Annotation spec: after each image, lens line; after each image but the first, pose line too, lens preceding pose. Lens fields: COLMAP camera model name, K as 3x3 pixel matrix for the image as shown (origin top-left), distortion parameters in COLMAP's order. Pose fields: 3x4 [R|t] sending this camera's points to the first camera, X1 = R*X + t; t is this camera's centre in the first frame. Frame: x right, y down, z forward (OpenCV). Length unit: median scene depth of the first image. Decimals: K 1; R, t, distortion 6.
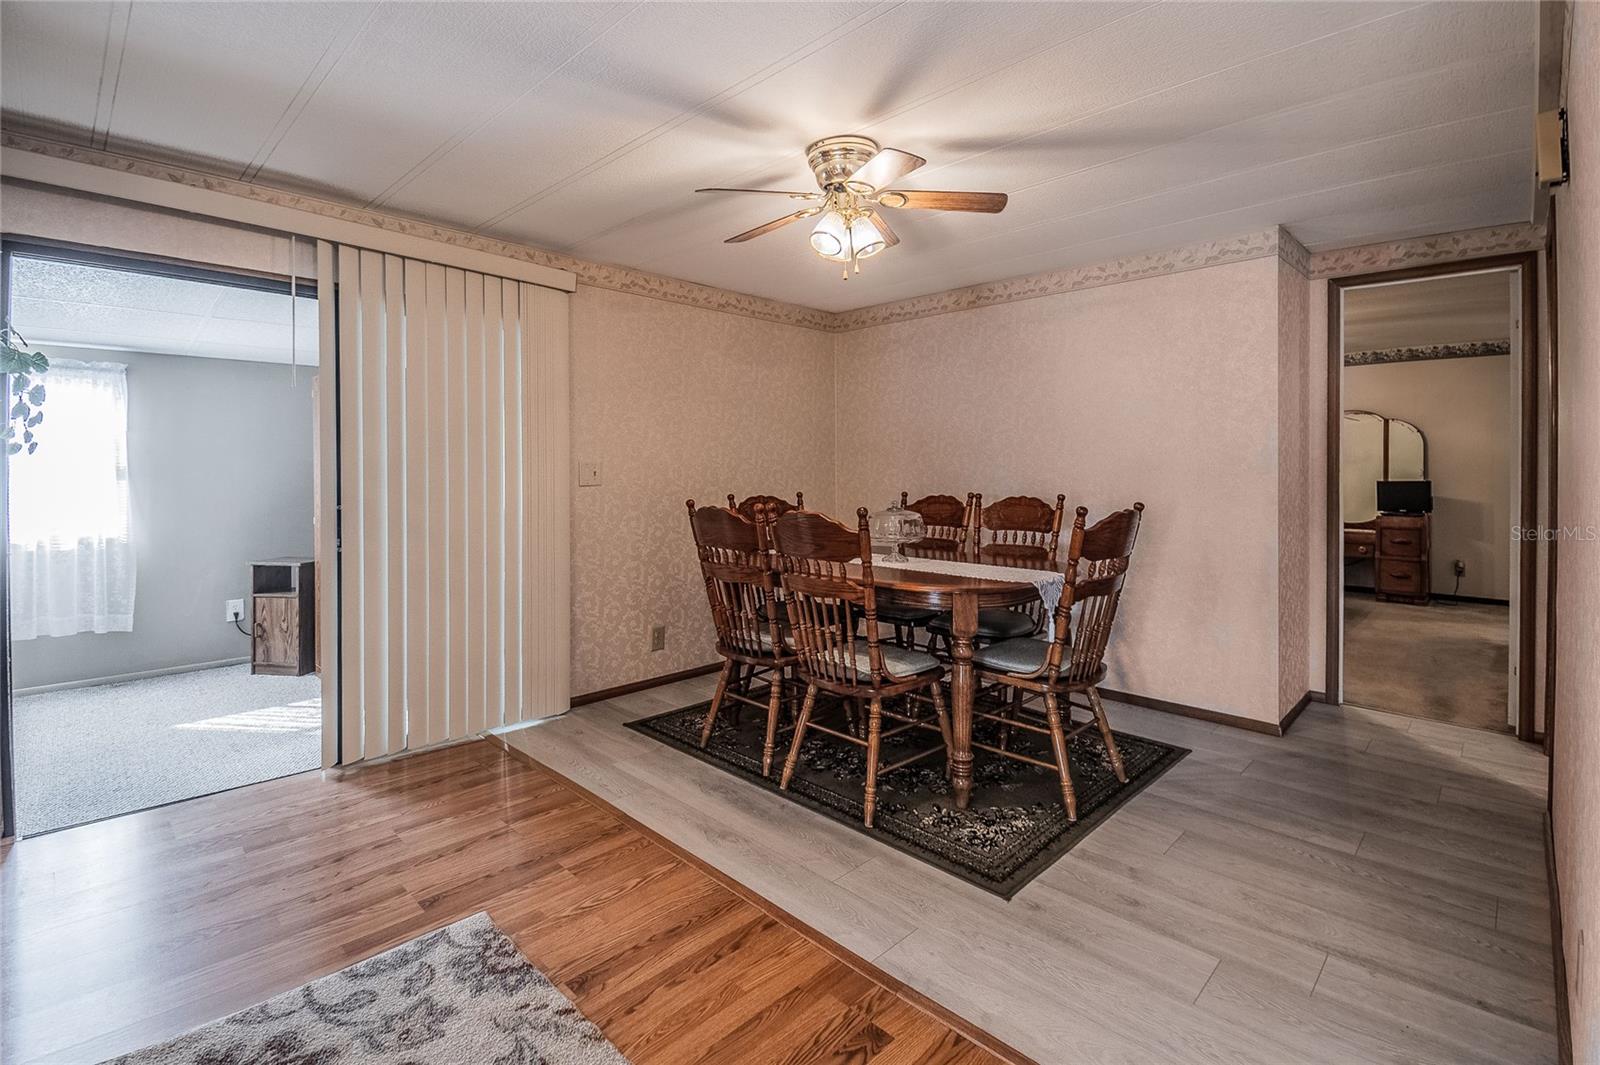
lens RADIAL K [[730.6, 0, 814.5], [0, 730.6, 478.9], [0, 0, 1]] dist [0.002820, -0.009235]
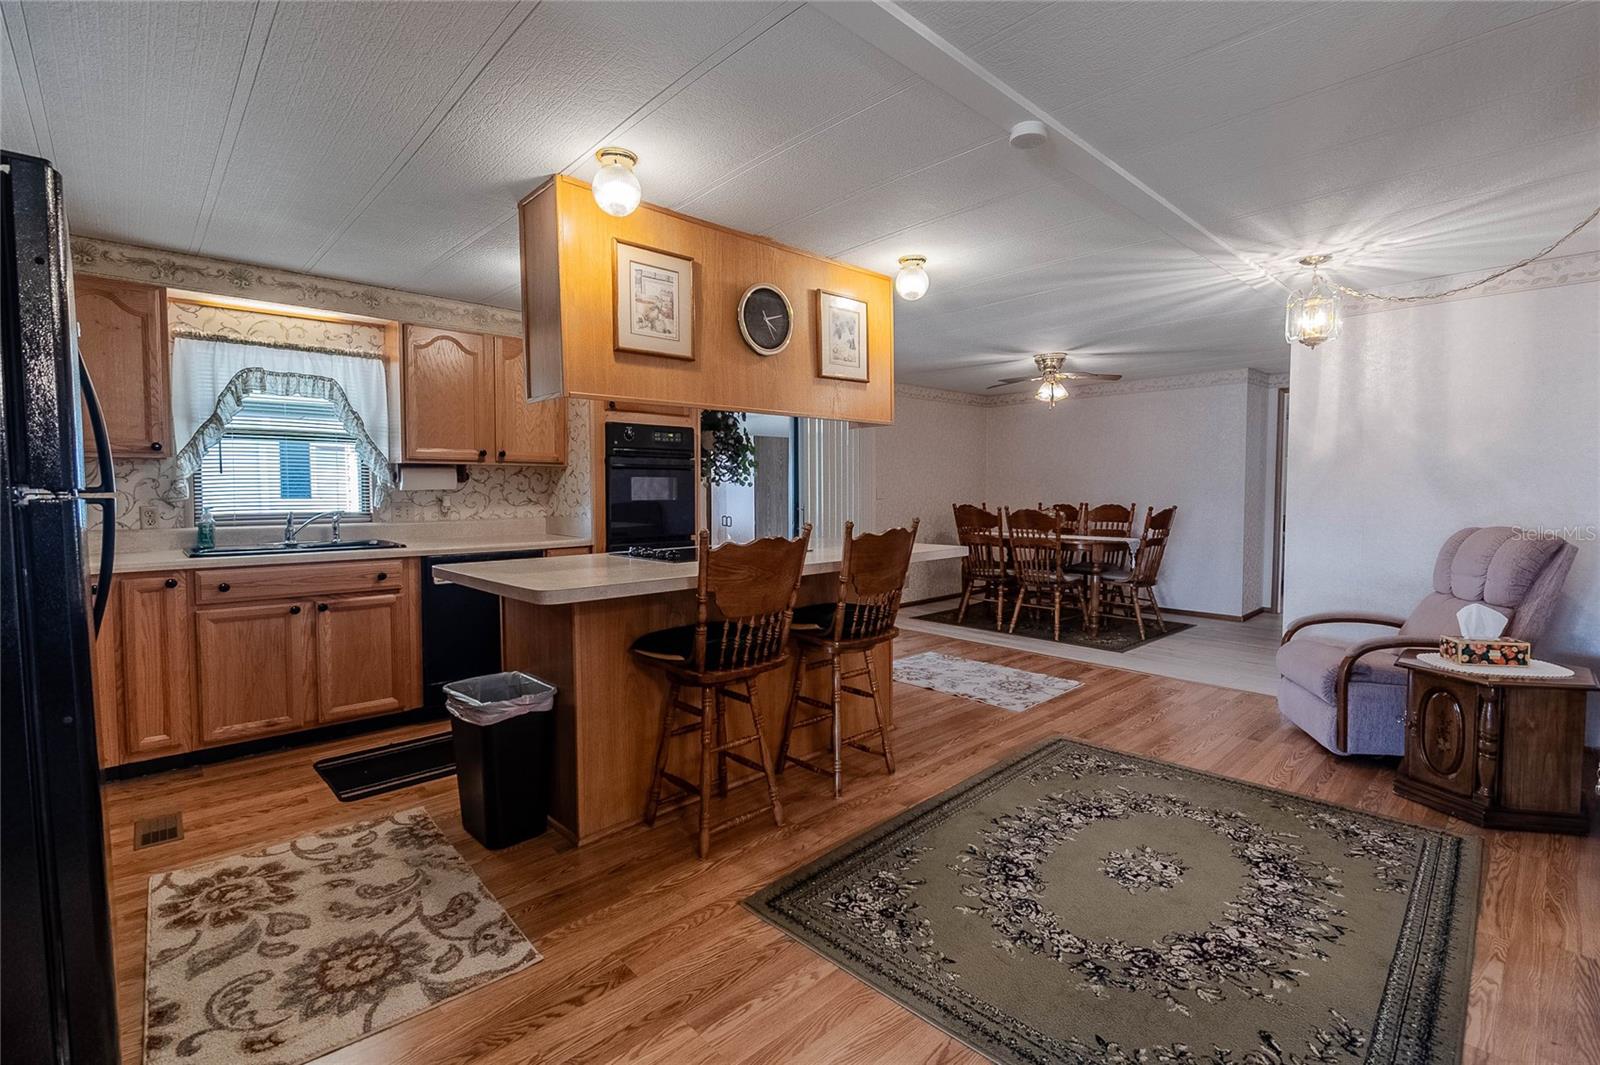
lens RADIAL K [[730.6, 0, 790.0], [0, 730.6, 527.6], [0, 0, 1]] dist [0.002820, -0.009235]
pose [[0.998471, -0.000399, -0.055268, -0.587891], [0.002752, 0.999093, 0.042501, 0.001666], [0.055201, -0.042588, 0.997567, -1.255418]]
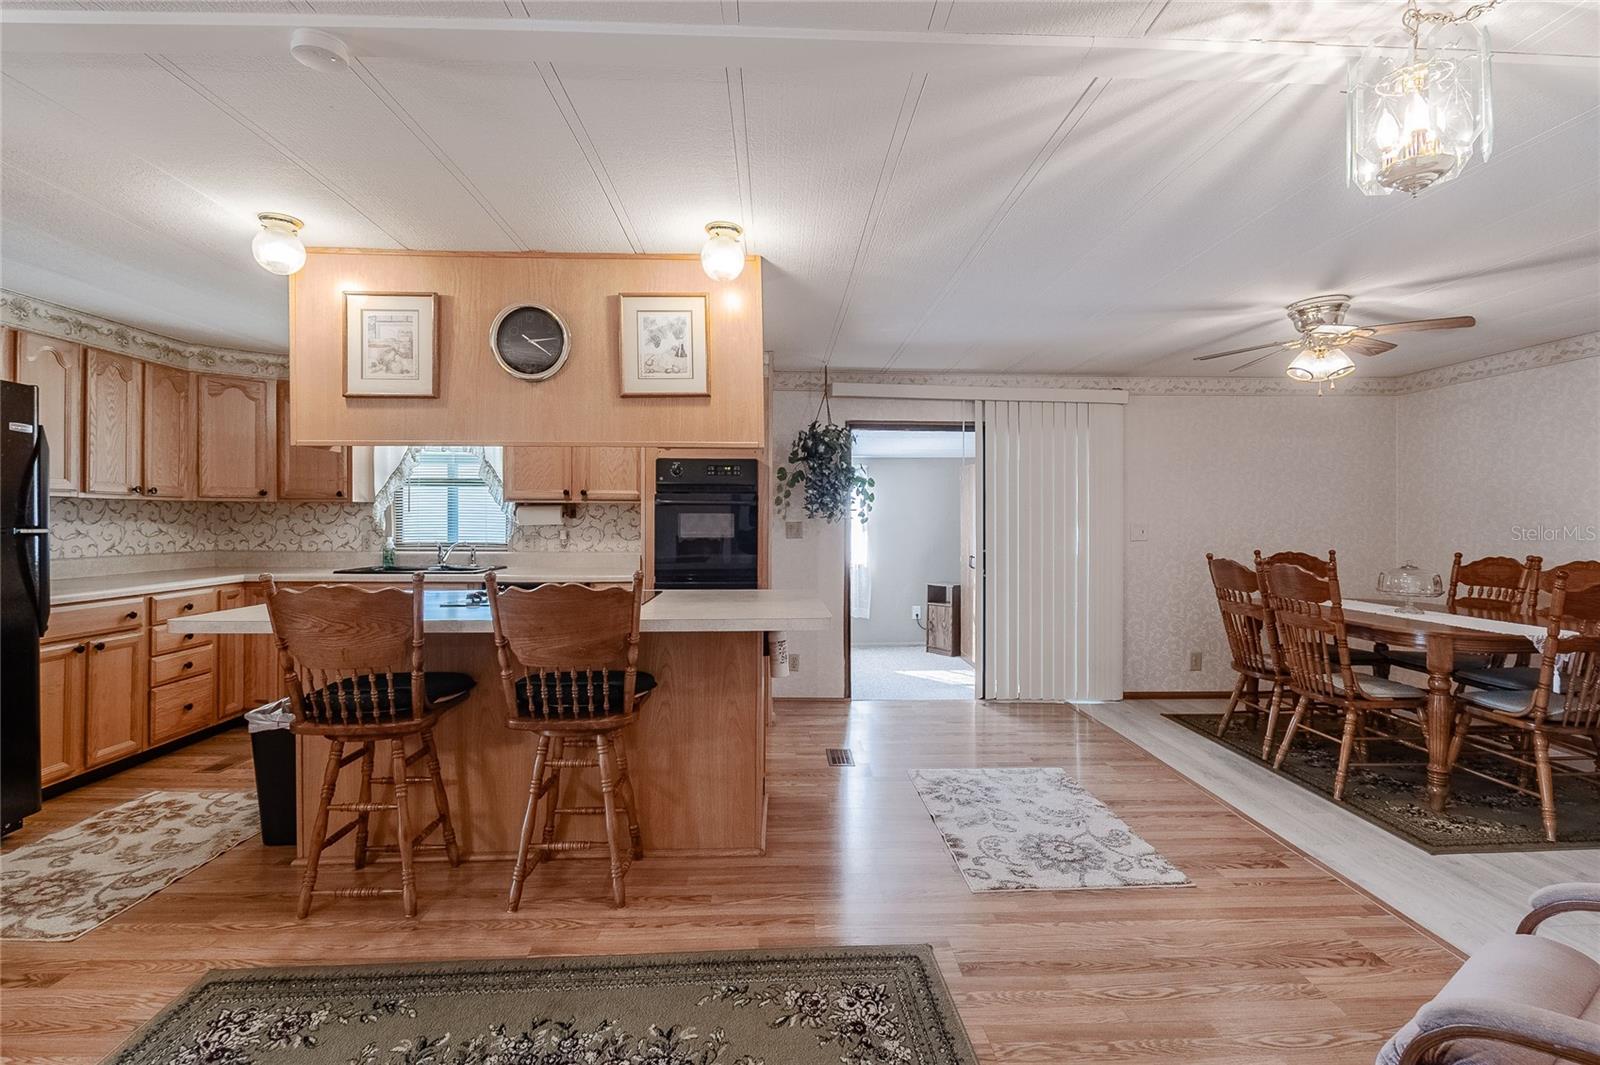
lens RADIAL K [[730.6, 0, 802.9], [0, 730.6, 518.6], [0, 0, 1]] dist [0.002820, -0.009235]
pose [[0.716666, -0.000097, -0.697417, 0.273227], [-0.009254, 0.999911, -0.009648, -0.018760], [0.697355, 0.013368, 0.716601, -0.591094]]
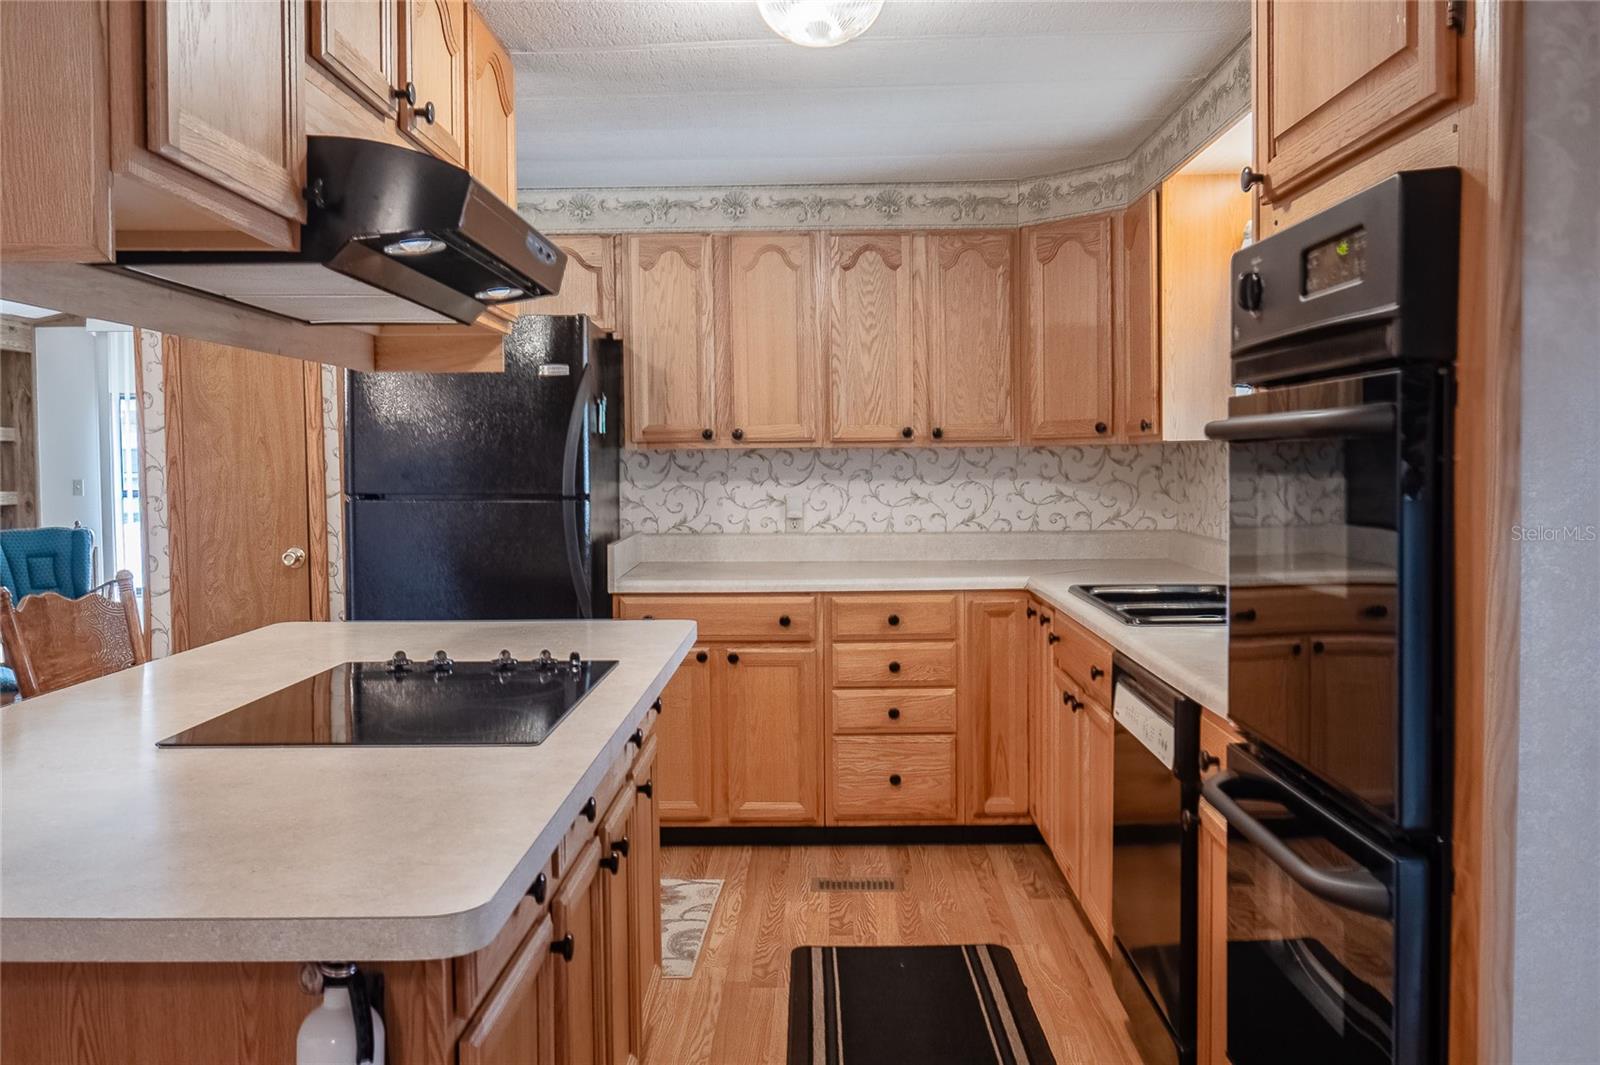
lens RADIAL K [[1342.5, 0, 799.9], [0, 1342.5, 524.4], [0, 0, 1]] dist [0.001980, -0.019251]
pose [[-0.733402, 0.037370, -0.678767, -0.397784], [-0.001908, 0.998371, 0.057028, -0.058913], [0.679793, 0.043119, -0.732136, 0.714872]]
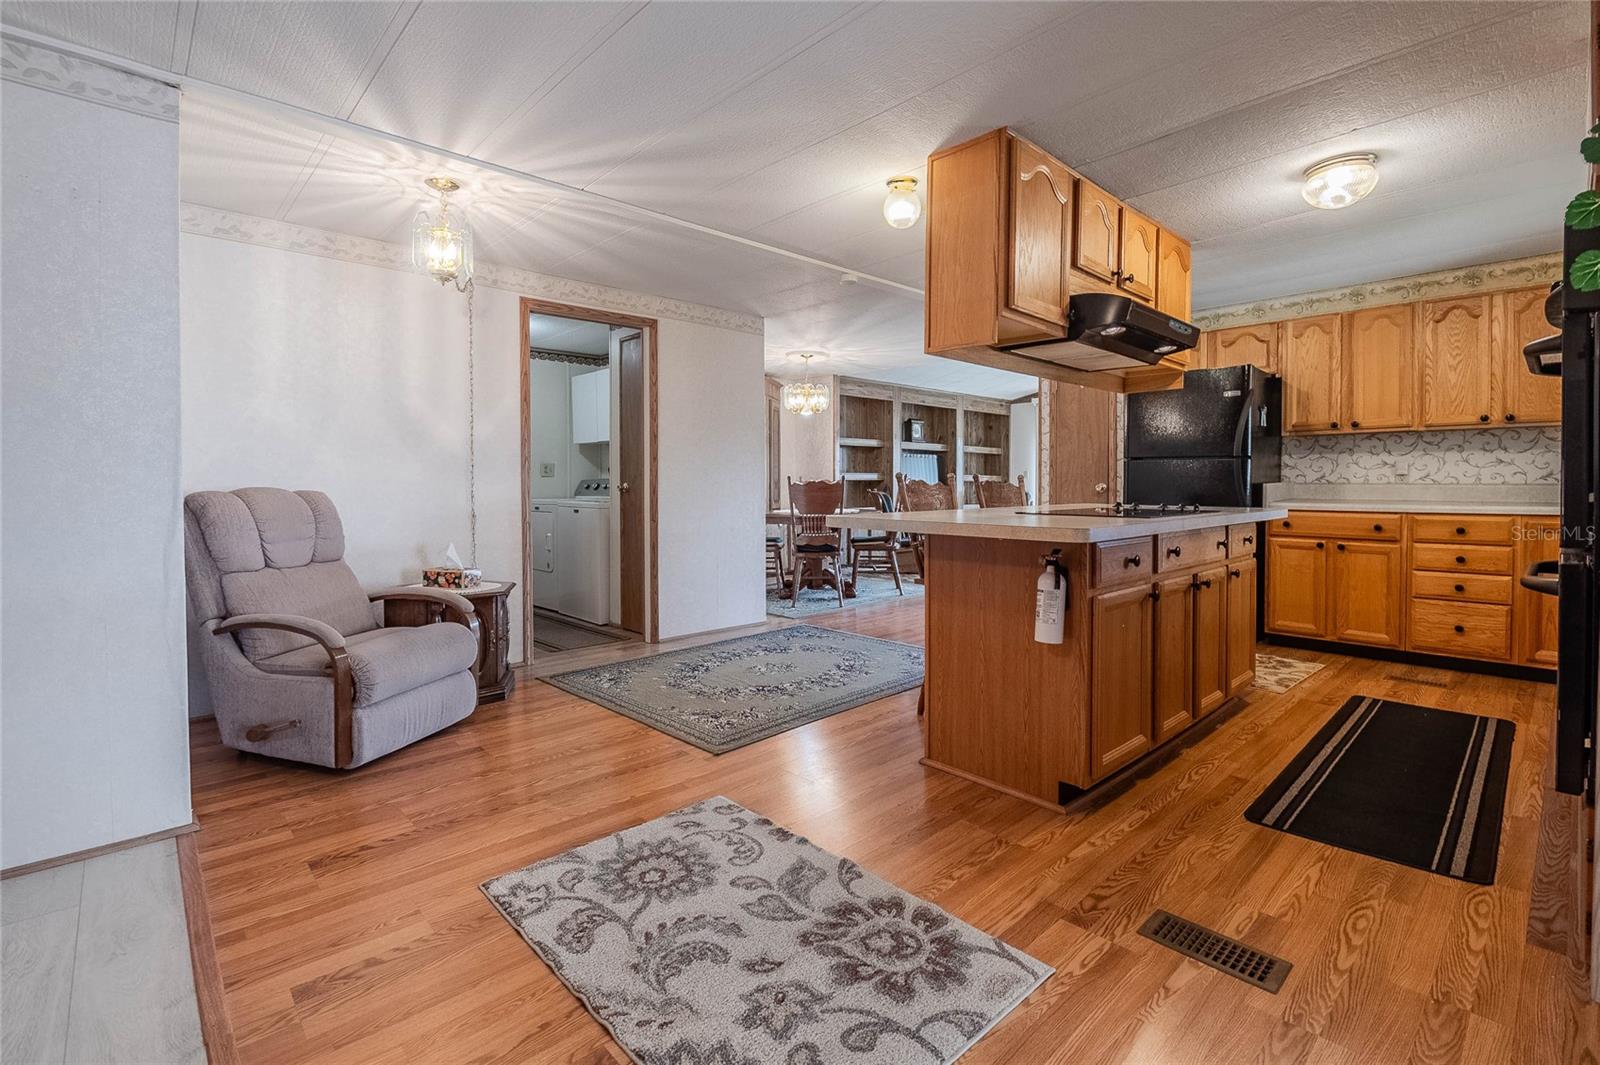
lens RADIAL K [[730.6, 0, 815.5], [0, 730.6, 490.8], [0, 0, 1]] dist [0.002820, -0.009235]
pose [[-0.999052, -0.001073, 0.043512, -0.368349], [-0.000113, 0.999757, 0.022060, 0.039691], [-0.043525, 0.022034, -0.998809, 1.103345]]
